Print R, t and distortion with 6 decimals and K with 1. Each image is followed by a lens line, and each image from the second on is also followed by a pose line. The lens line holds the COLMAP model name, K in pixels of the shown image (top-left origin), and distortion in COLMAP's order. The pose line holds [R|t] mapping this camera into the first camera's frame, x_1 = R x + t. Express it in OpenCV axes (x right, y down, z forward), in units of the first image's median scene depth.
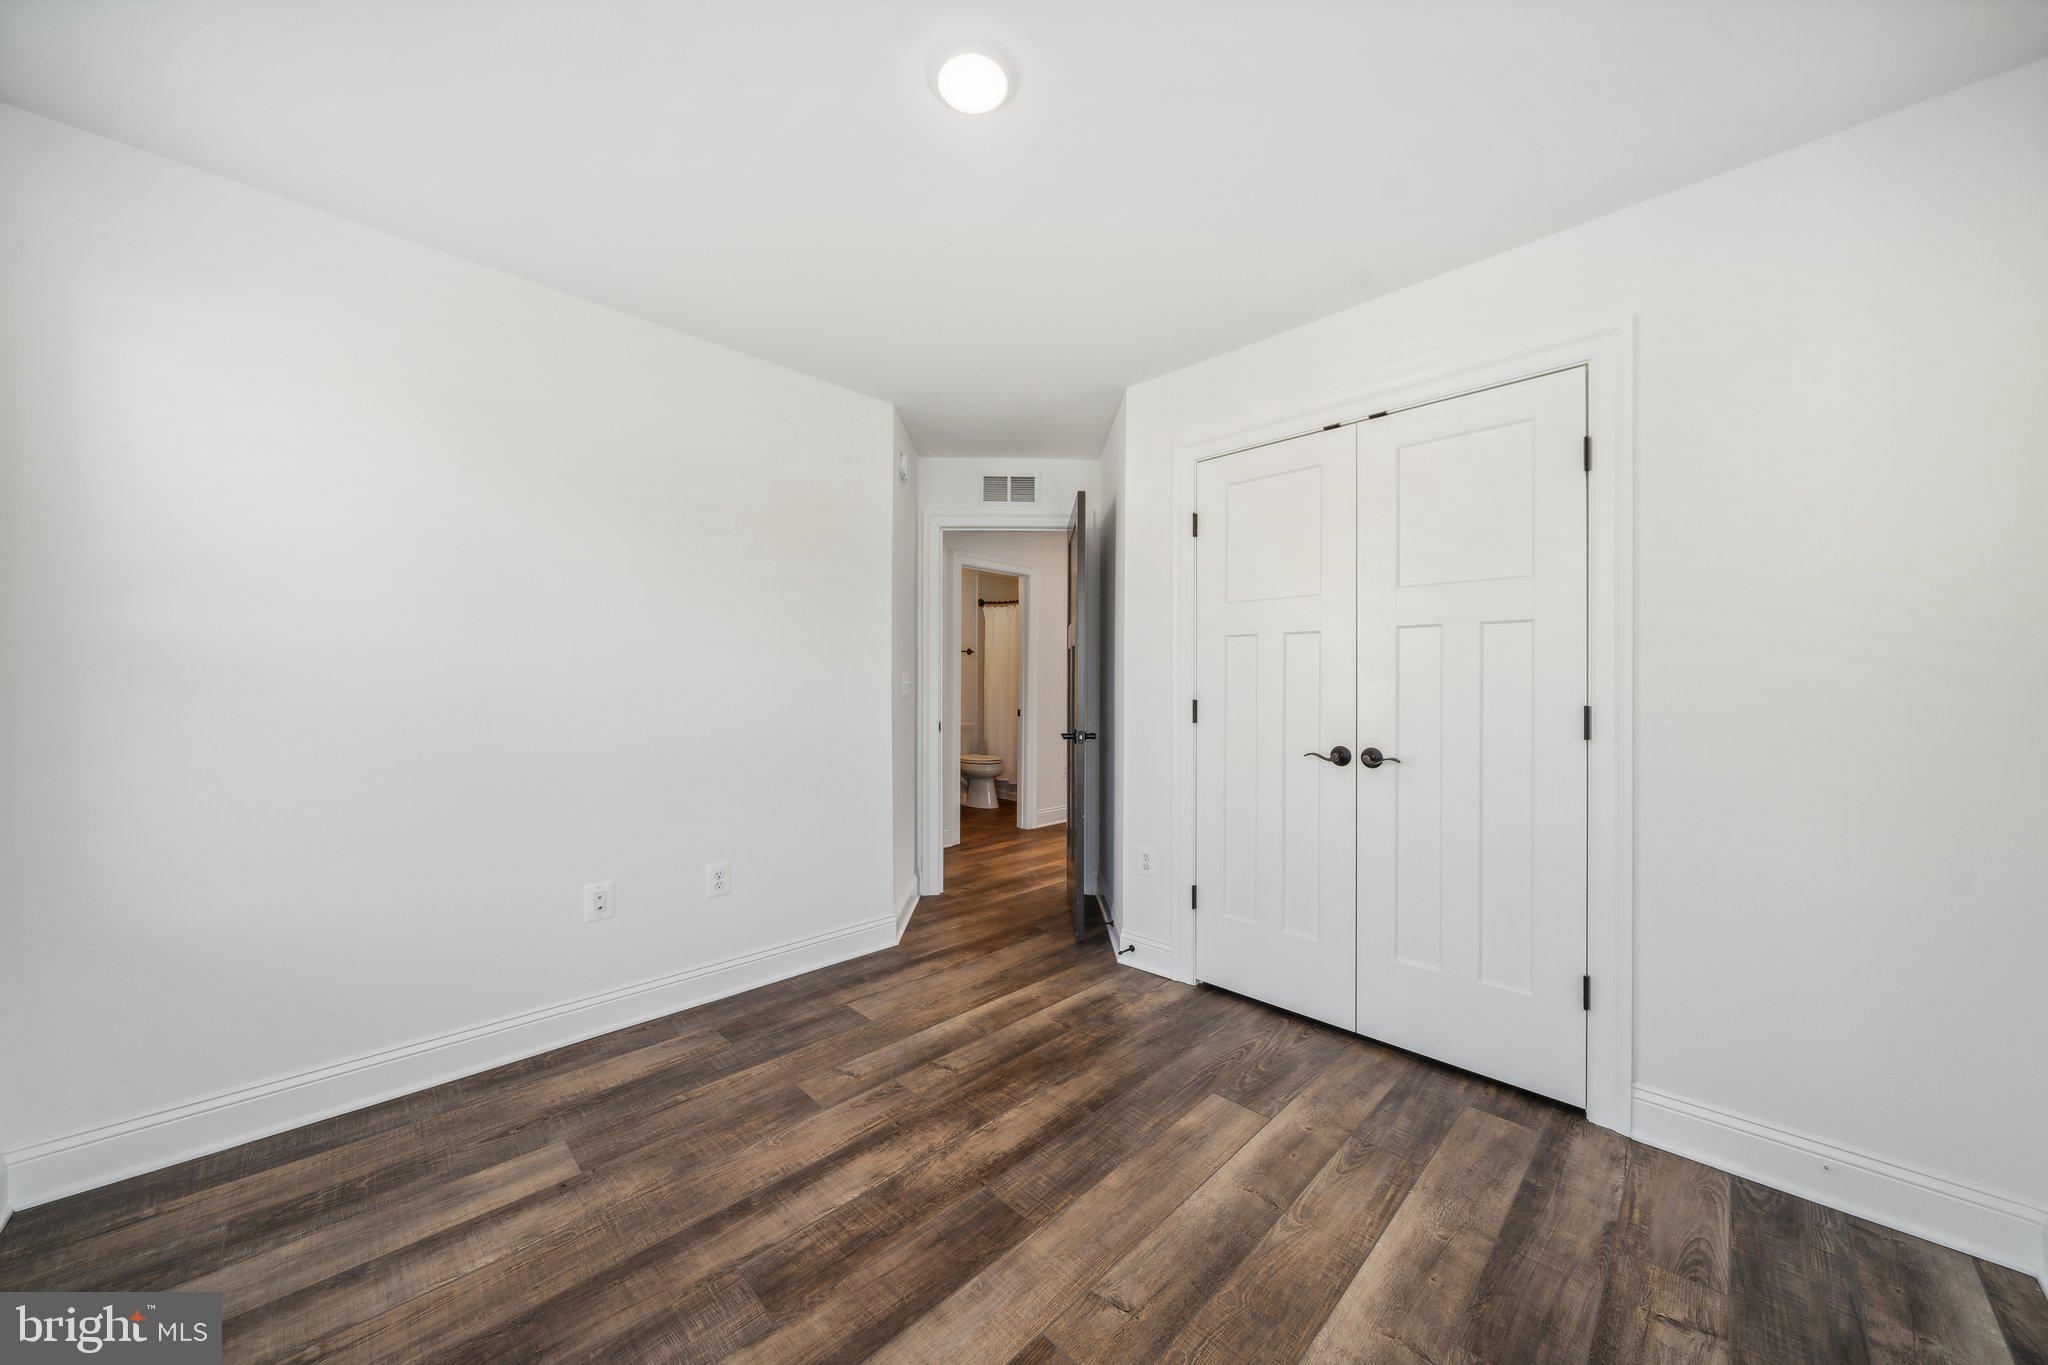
lens RADIAL K [[704.8, 0, 1024.0], [0, 704.8, 682.5], [0, 0, 1]] dist [-0.002124, -0.000098]
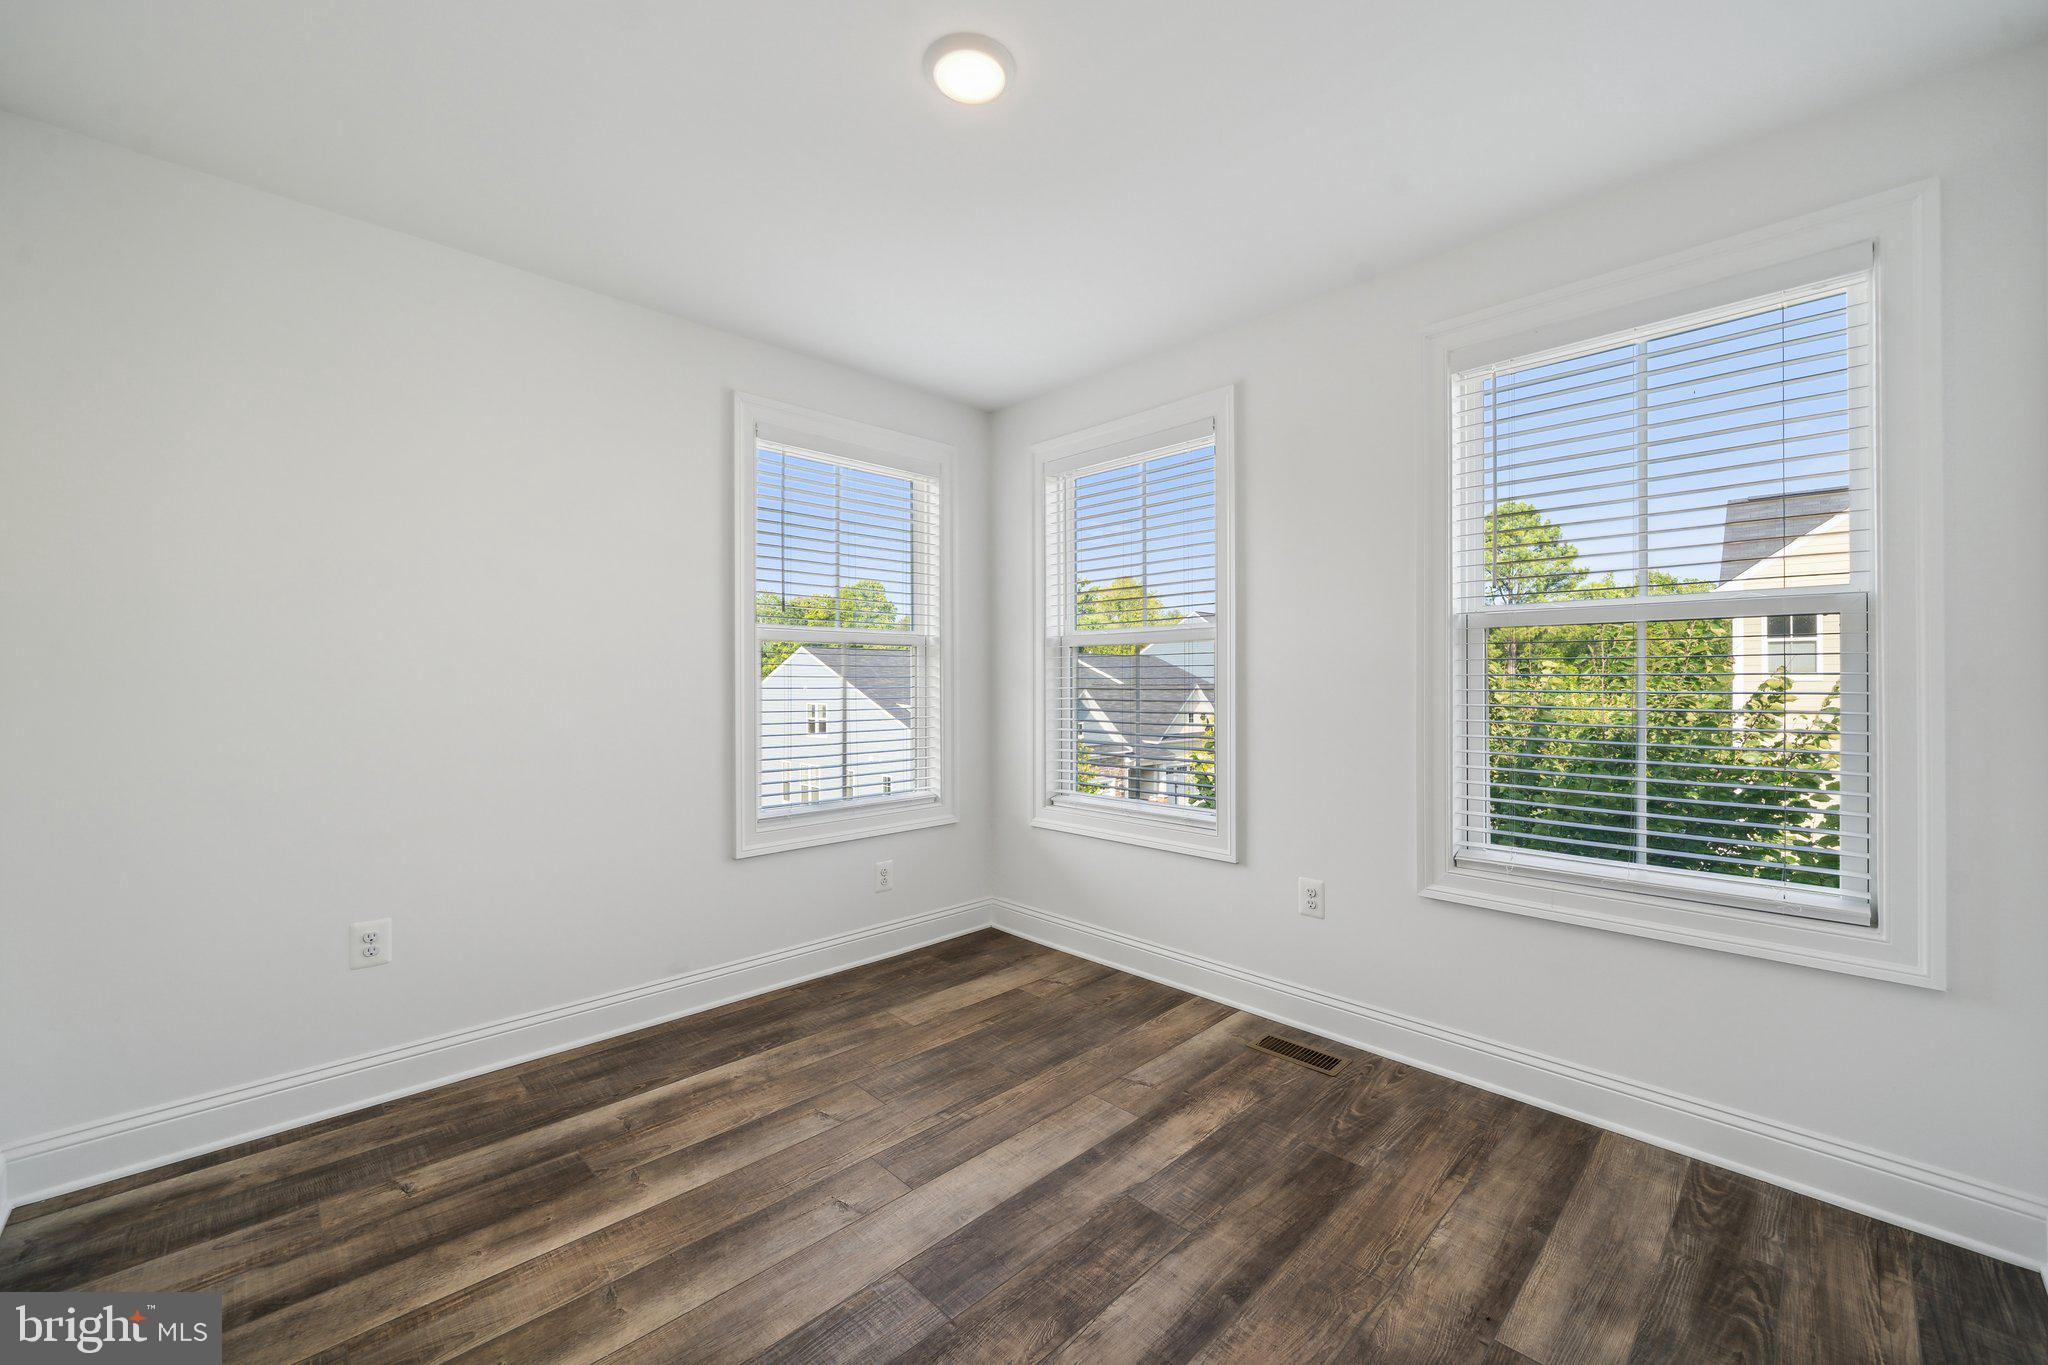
lens RADIAL K [[797.7, 0, 1024.0], [0, 797.7, 682.5], [0, 0, 1]] dist [-0.010505, 0.003265]
pose [[-0.999984, -0.003090, 0.004716, -0.153499], [-0.003102, 0.999992, -0.002550, 0.010292], [-0.004708, -0.002564, -0.999986, 2.080627]]
